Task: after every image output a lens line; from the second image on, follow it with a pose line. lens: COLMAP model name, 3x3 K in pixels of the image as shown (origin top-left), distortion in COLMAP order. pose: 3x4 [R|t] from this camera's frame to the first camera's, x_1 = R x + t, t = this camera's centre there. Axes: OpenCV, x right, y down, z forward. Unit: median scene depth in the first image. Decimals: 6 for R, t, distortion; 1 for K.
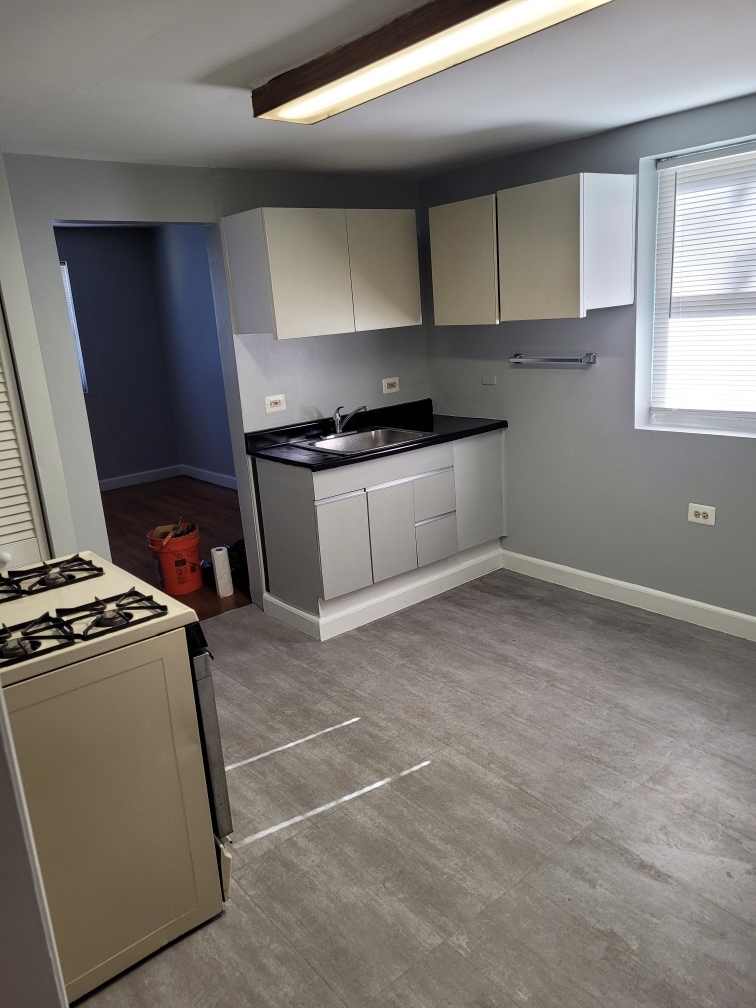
lens RADIAL K [[757.3, 0, 376.3], [0, 757.3, 523.5], [0, 0, 1]] dist [0.051492, -0.032715]
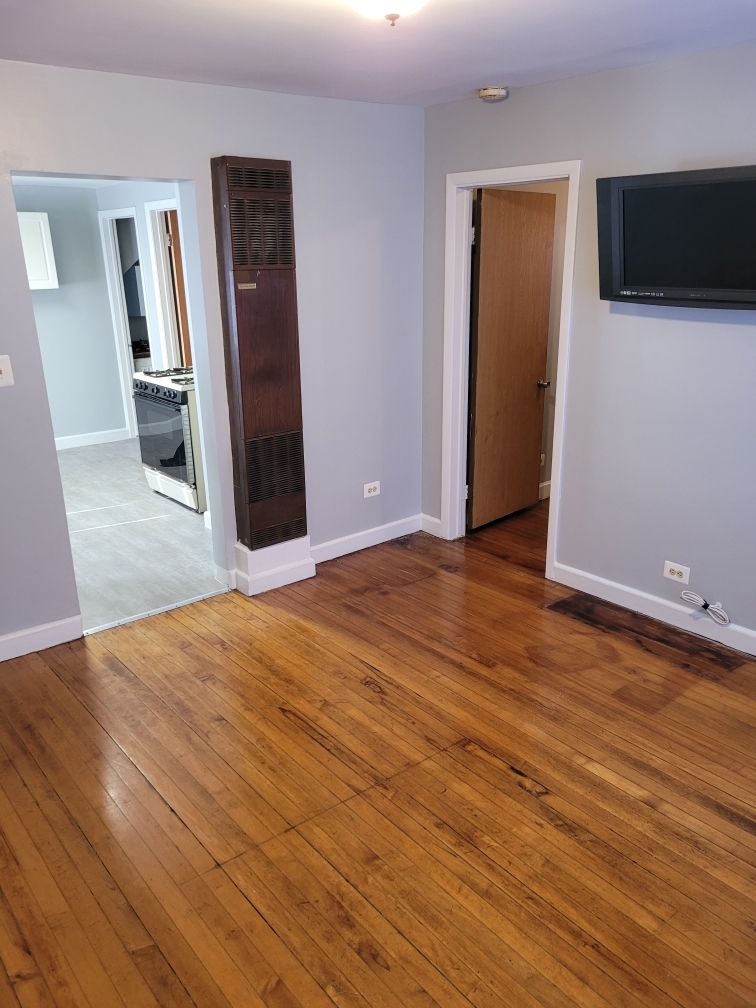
lens RADIAL K [[757.3, 0, 377.9], [0, 757.3, 497.7], [0, 0, 1]] dist [0.051492, -0.032715]
pose [[-0.995563, 0.093087, 0.013776, -0.756643], [0.084375, 0.818238, 0.568654, -0.692297], [0.041662, 0.567293, -0.822461, 2.400971]]
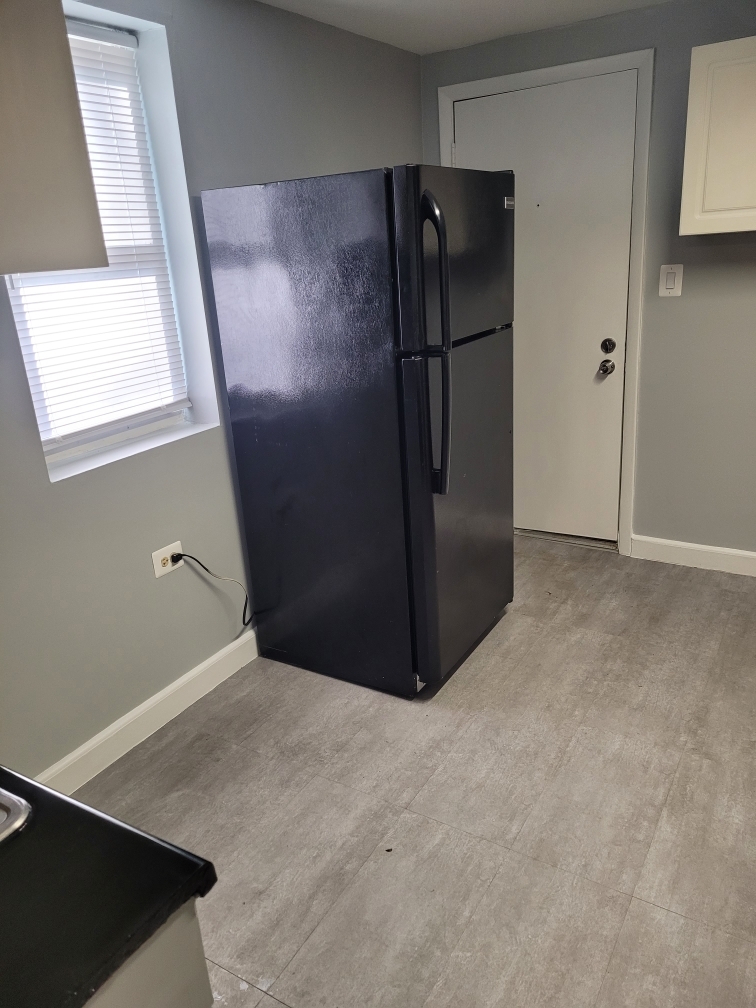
lens RADIAL K [[757.3, 0, 371.8], [0, 757.3, 510.2], [0, 0, 1]] dist [0.051492, -0.032715]
pose [[-0.329373, -0.221342, 0.917890, -0.336774], [0.350191, 0.874164, 0.336459, -0.267918], [-0.876858, 0.432257, -0.210414, 1.141652]]
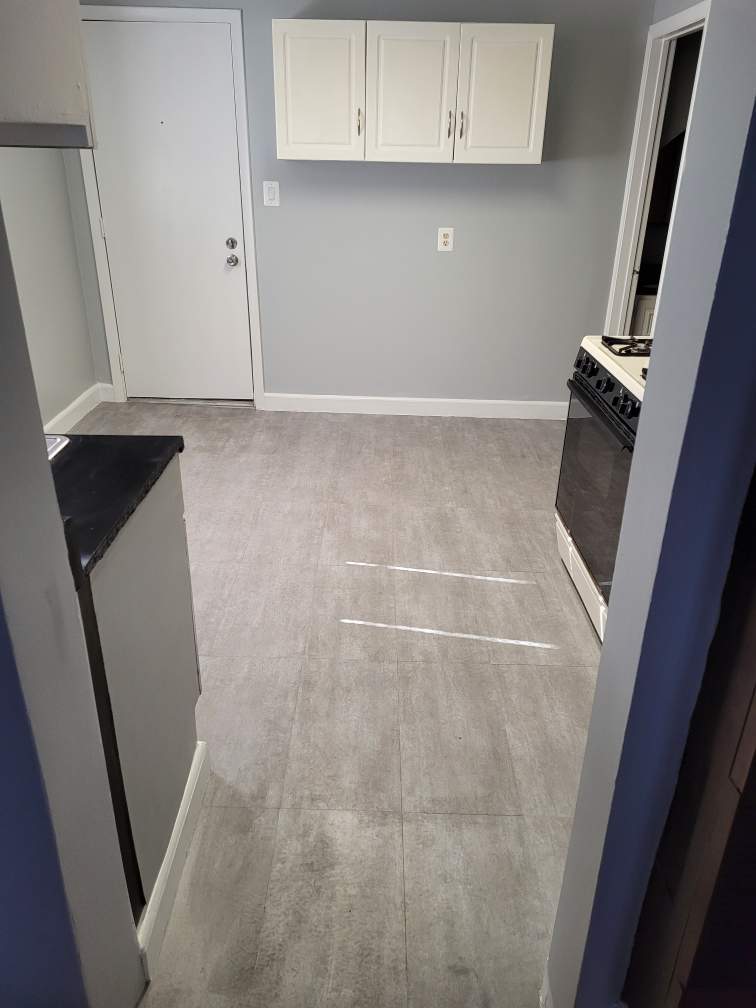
lens RADIAL K [[757.3, 0, 376.5], [0, 757.3, 508.5], [0, 0, 1]] dist [0.051492, -0.032715]
pose [[-0.773332, -0.211091, 0.597827, -0.565288], [0.216654, 0.798191, 0.562096, -0.336097], [-0.595834, 0.564209, -0.571533, 1.456890]]
